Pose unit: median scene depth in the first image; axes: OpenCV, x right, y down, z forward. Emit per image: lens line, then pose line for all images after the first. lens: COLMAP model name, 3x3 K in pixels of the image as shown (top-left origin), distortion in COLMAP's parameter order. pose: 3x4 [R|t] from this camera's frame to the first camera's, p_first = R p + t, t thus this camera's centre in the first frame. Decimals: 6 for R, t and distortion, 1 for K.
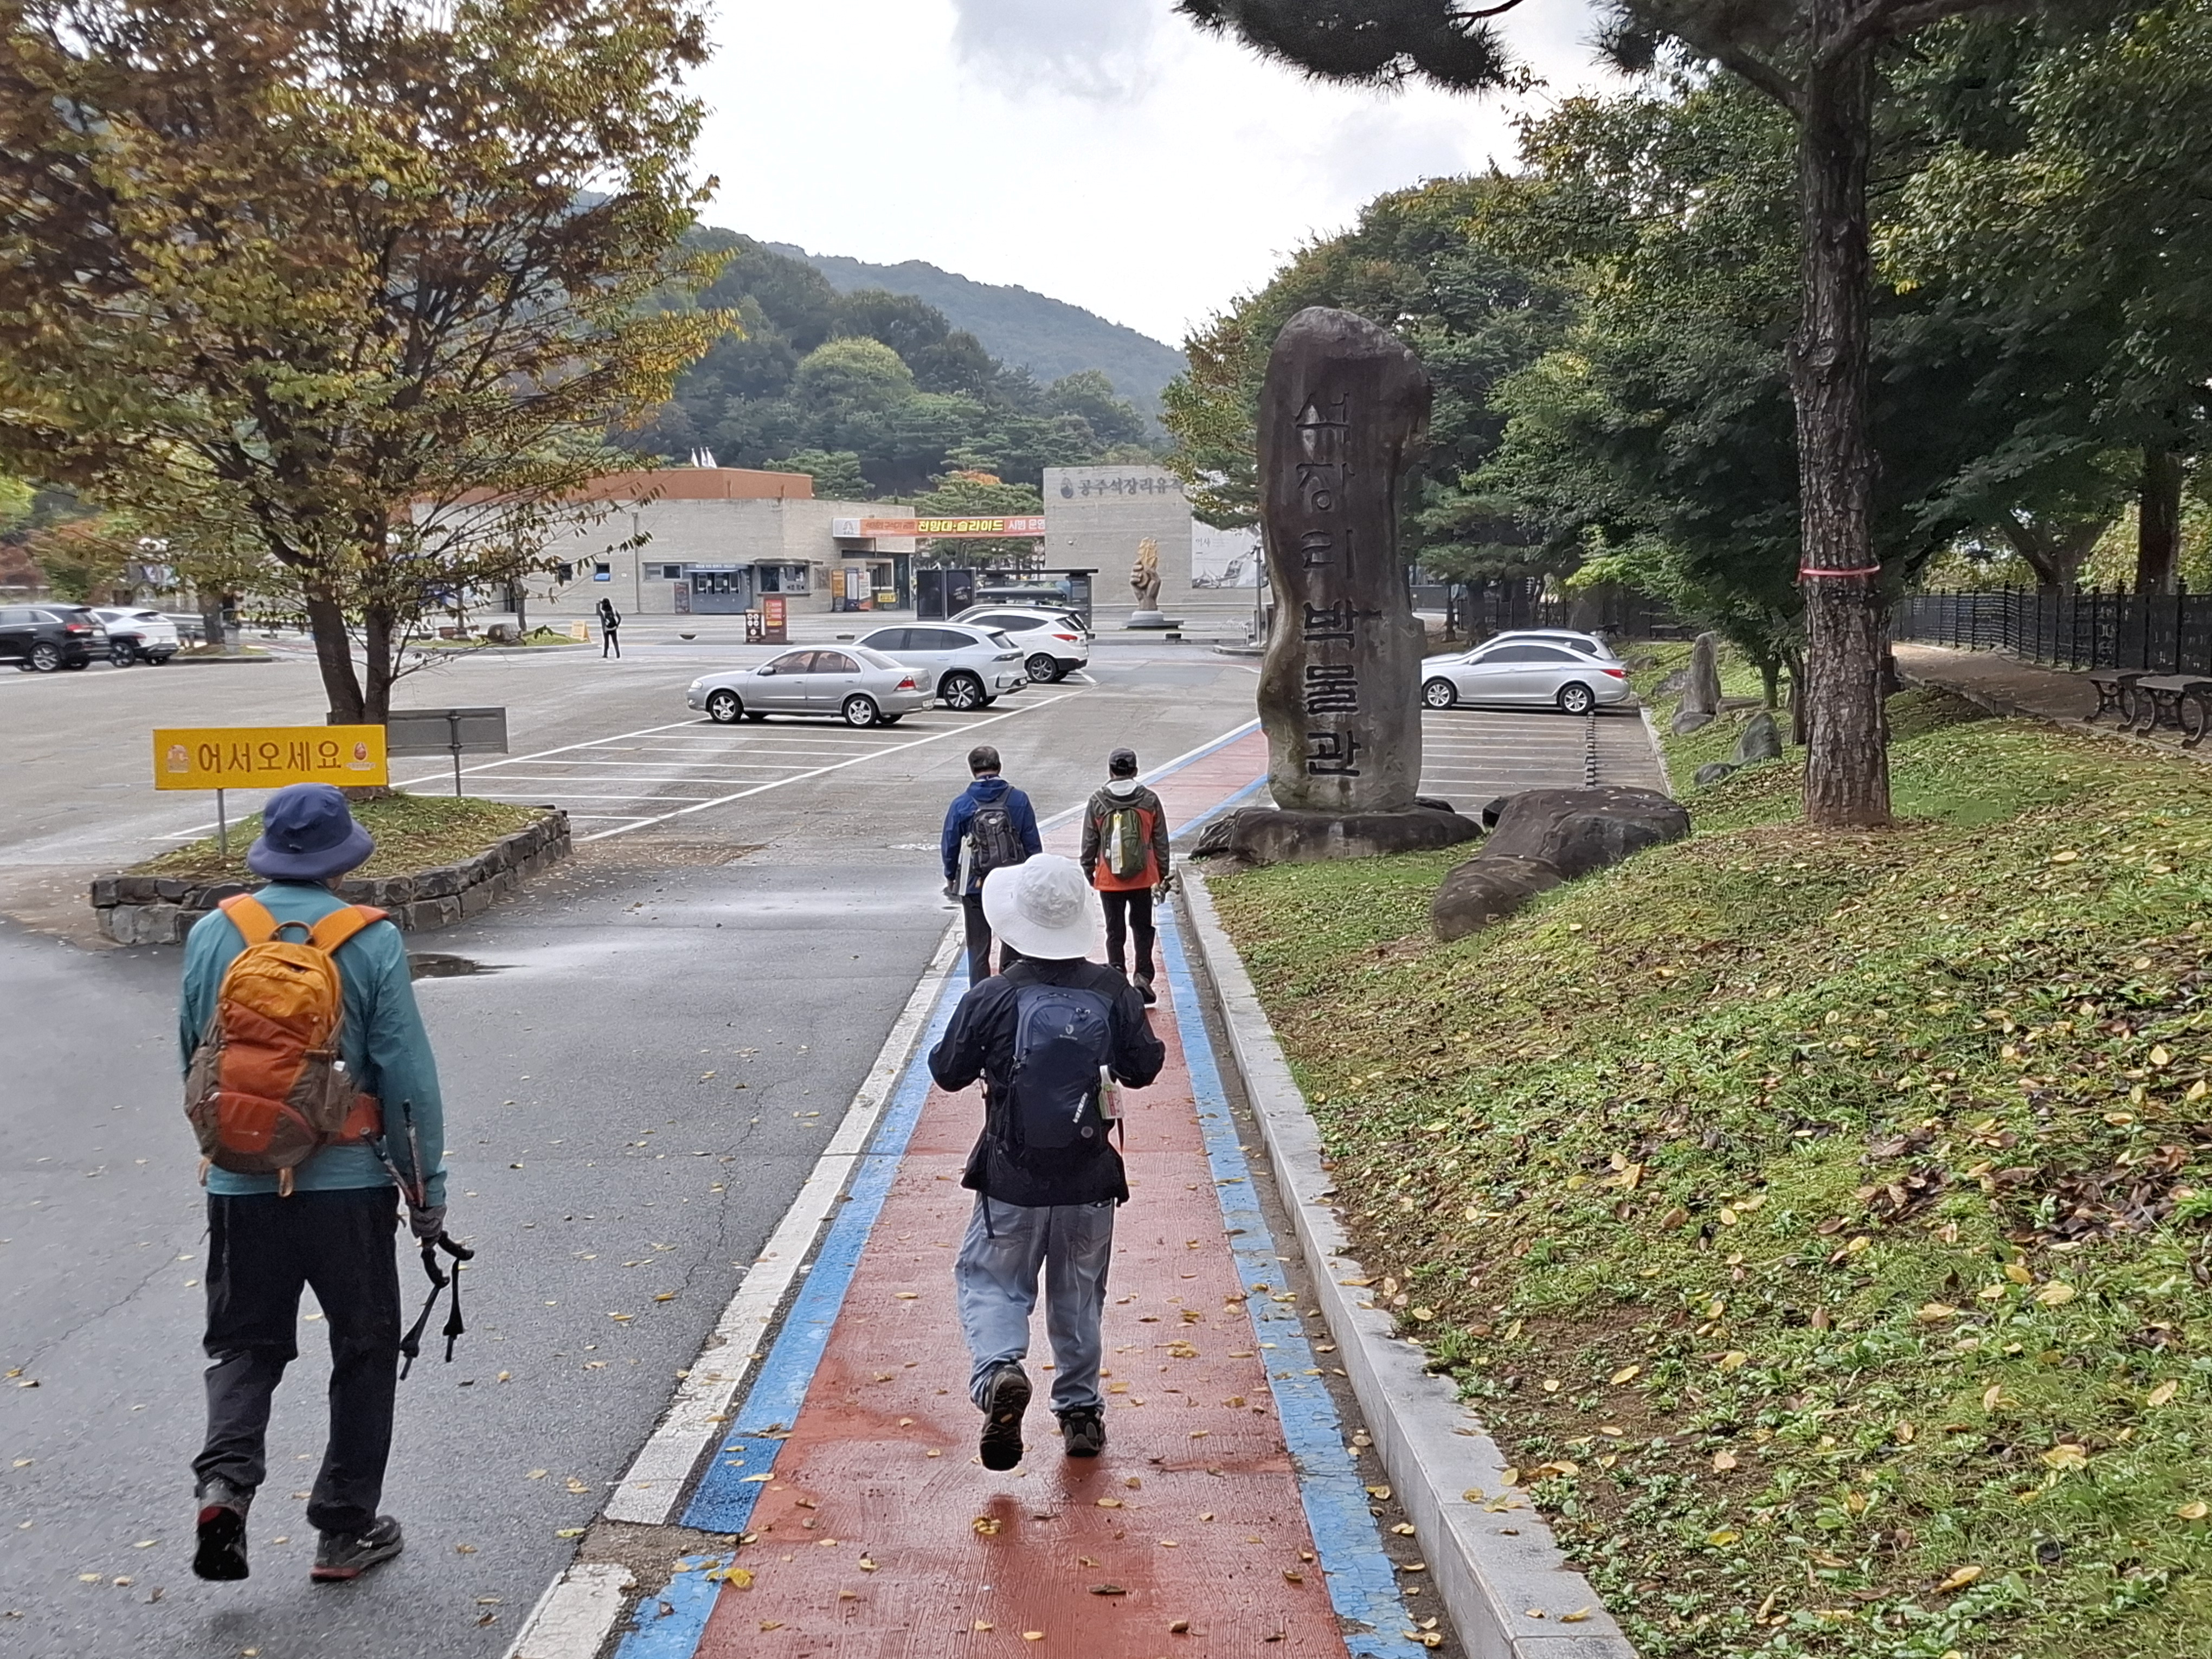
lens RADIAL K [[2775.5, 0, 1106.0], [0, 2775.5, 829.5], [0, 0, 1]] dist [0.203285, -0.001640]
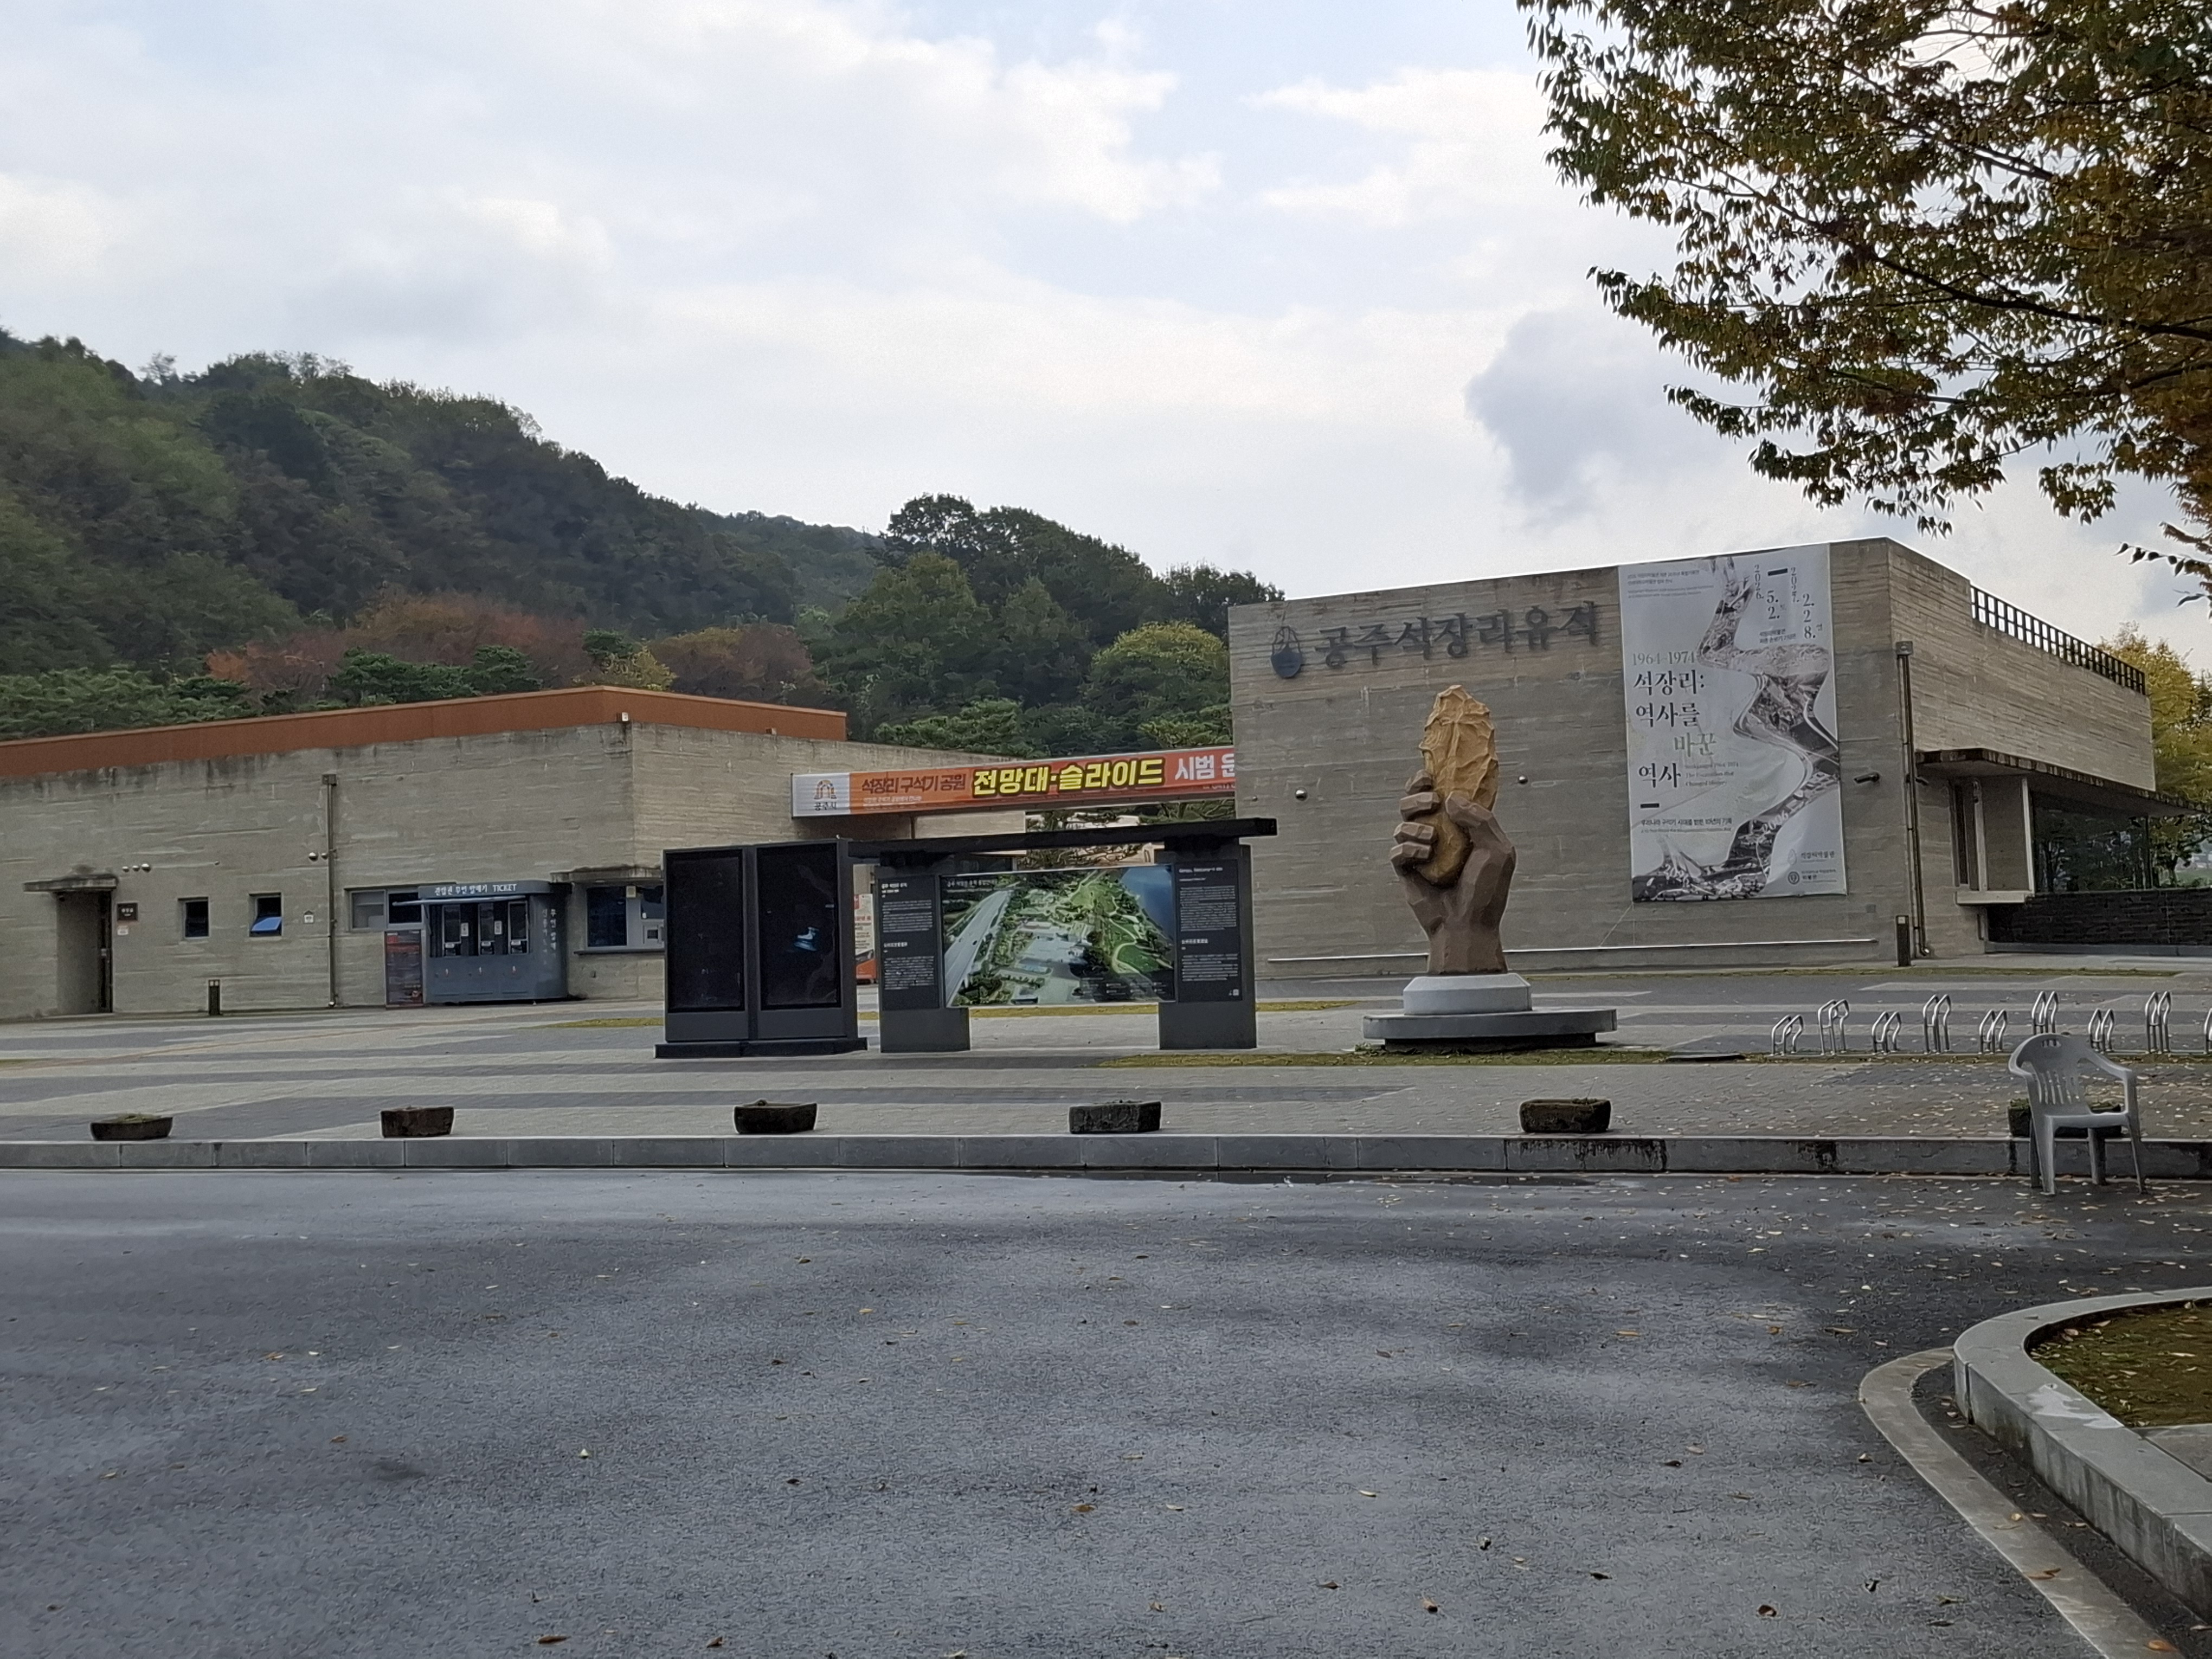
lens RADIAL K [[2775.5, 0, 1106.0], [0, 2775.5, 829.5], [0, 0, 1]] dist [0.203285, -0.001640]
pose [[0.988496, -0.032839, -0.147639, 0.022934], [0.013928, 0.991761, -0.127344, -0.067677], [0.150604, 0.123823, 0.980809, 0.841121]]
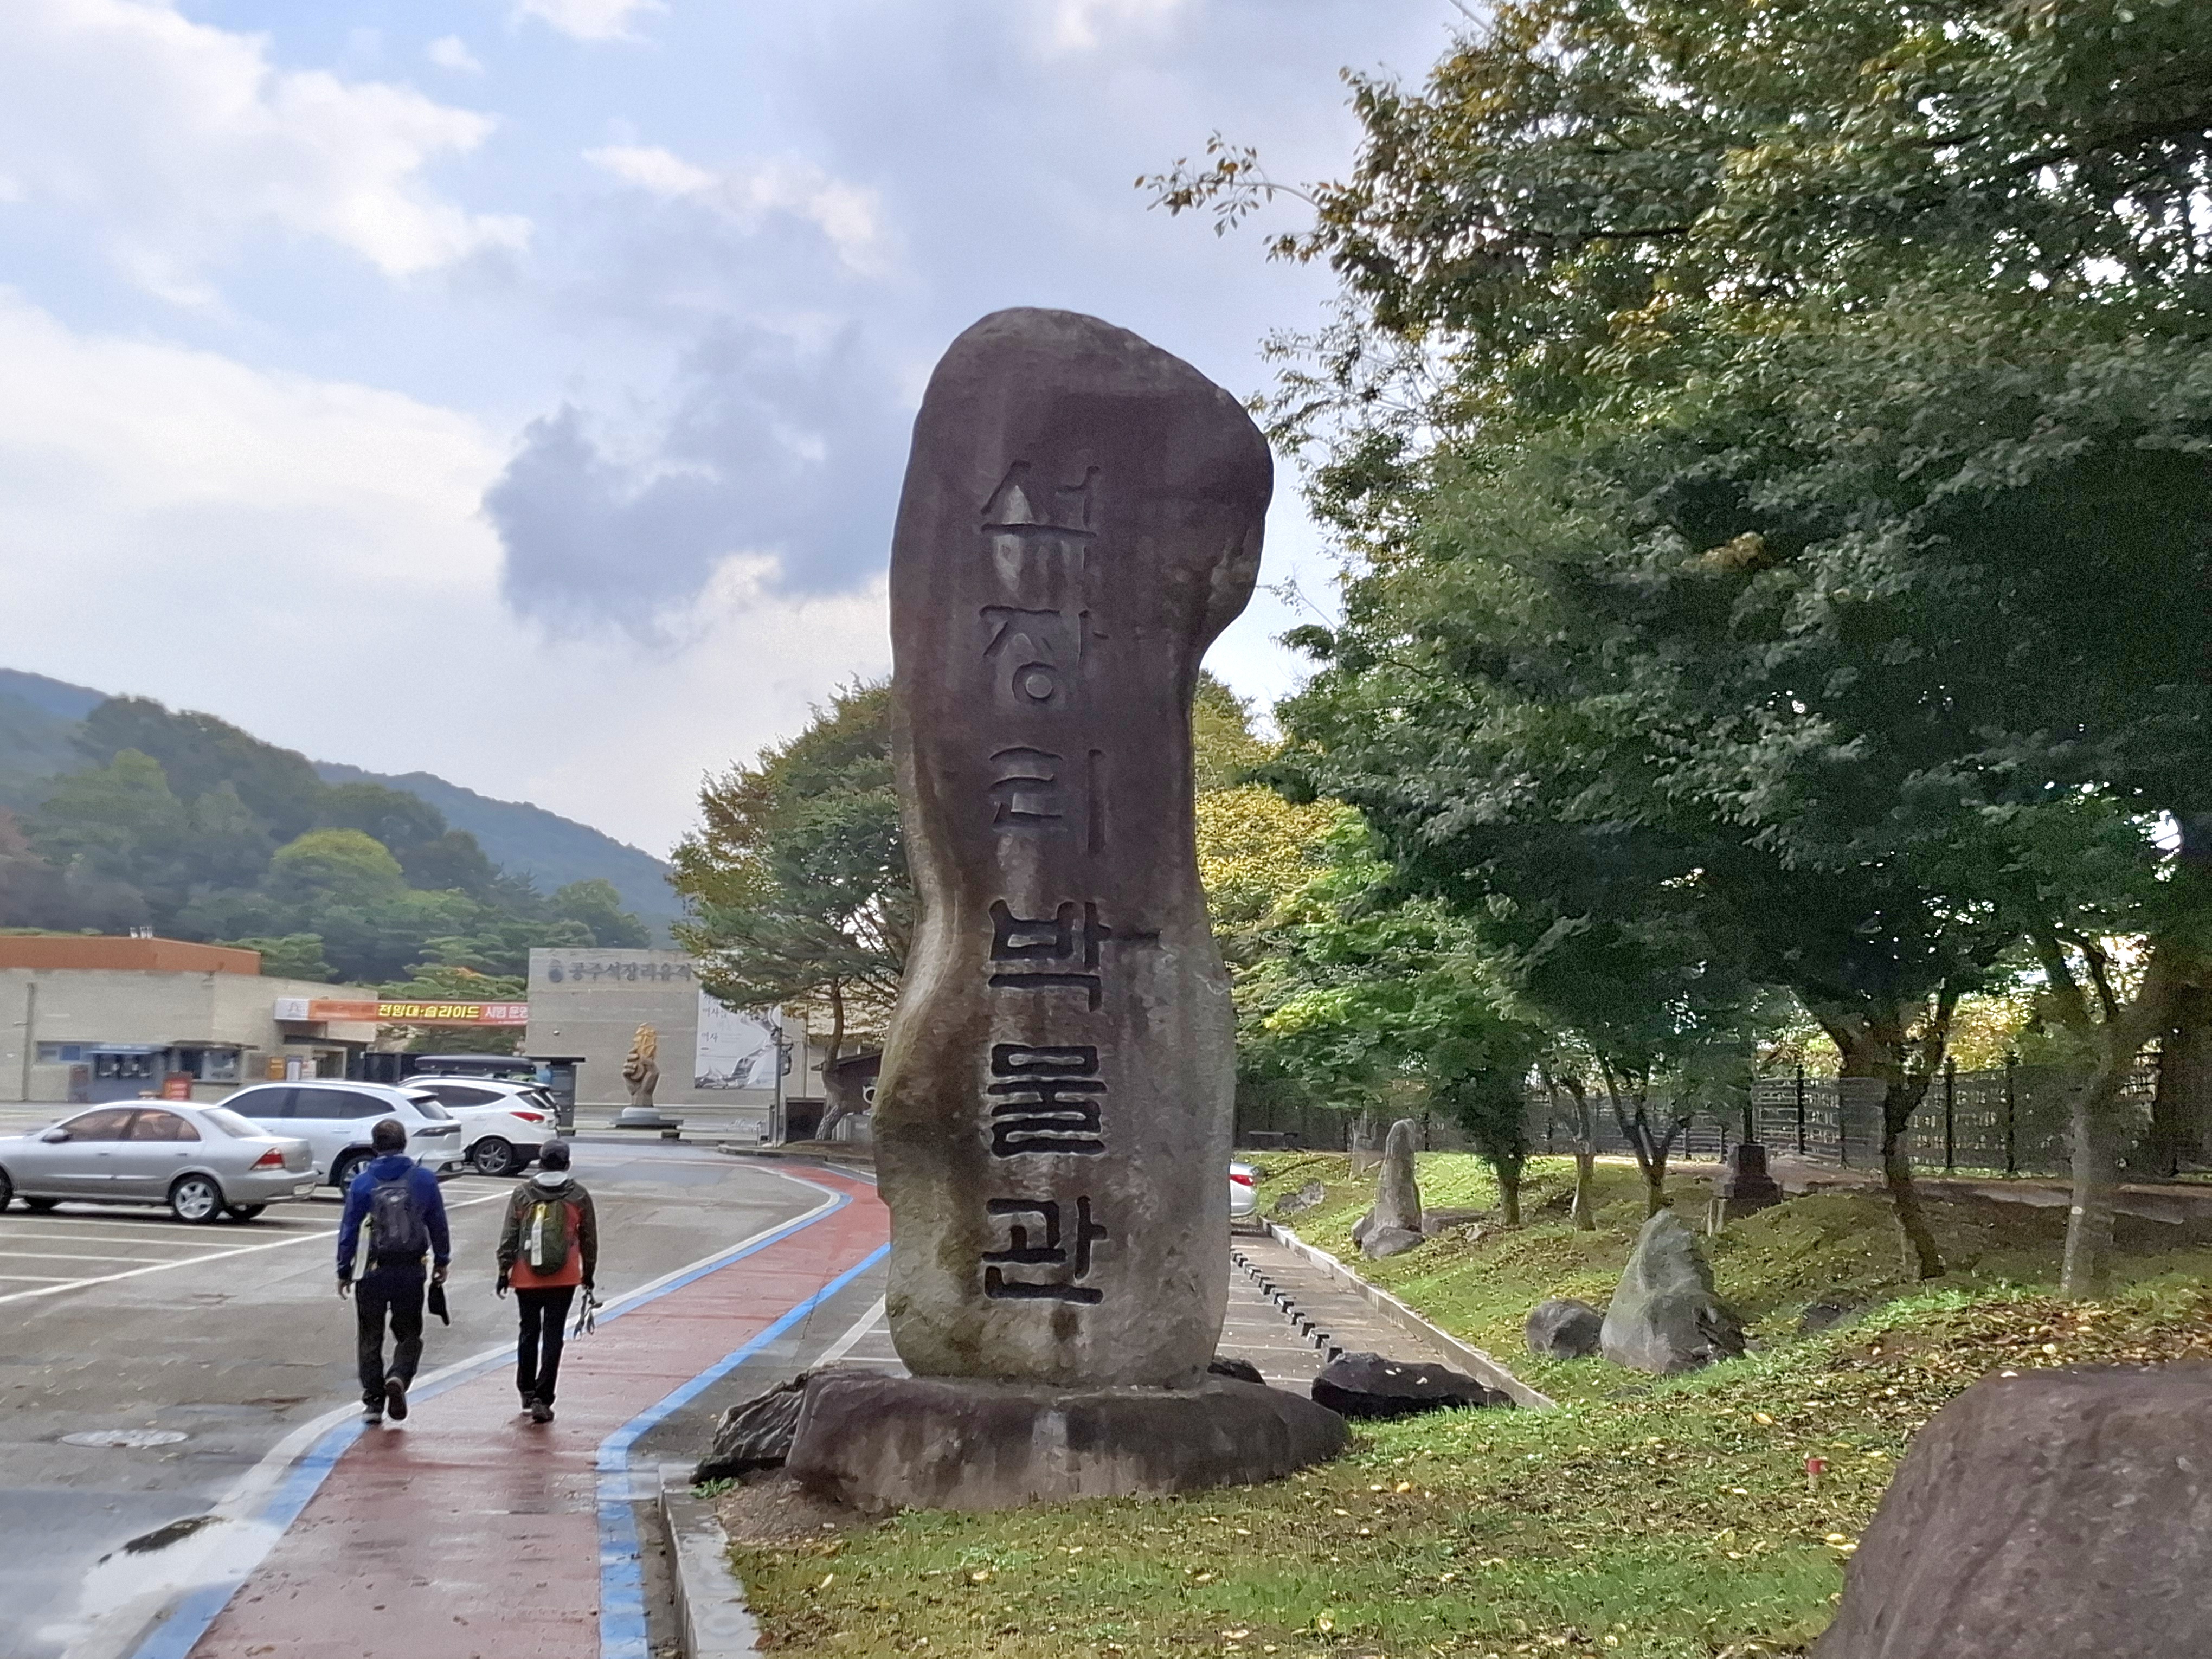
lens RADIAL K [[2735.4, 0, 1142.2], [0, 2735.4, 824.3], [0, 0, 1]] dist [0.191963, -0.385061]
pose [[0.980838, 0.055601, 0.186723, 0.003242], [-0.018689, 0.980845, -0.193893, -0.002408], [-0.193927, 0.186688, 0.963089, 0.148068]]
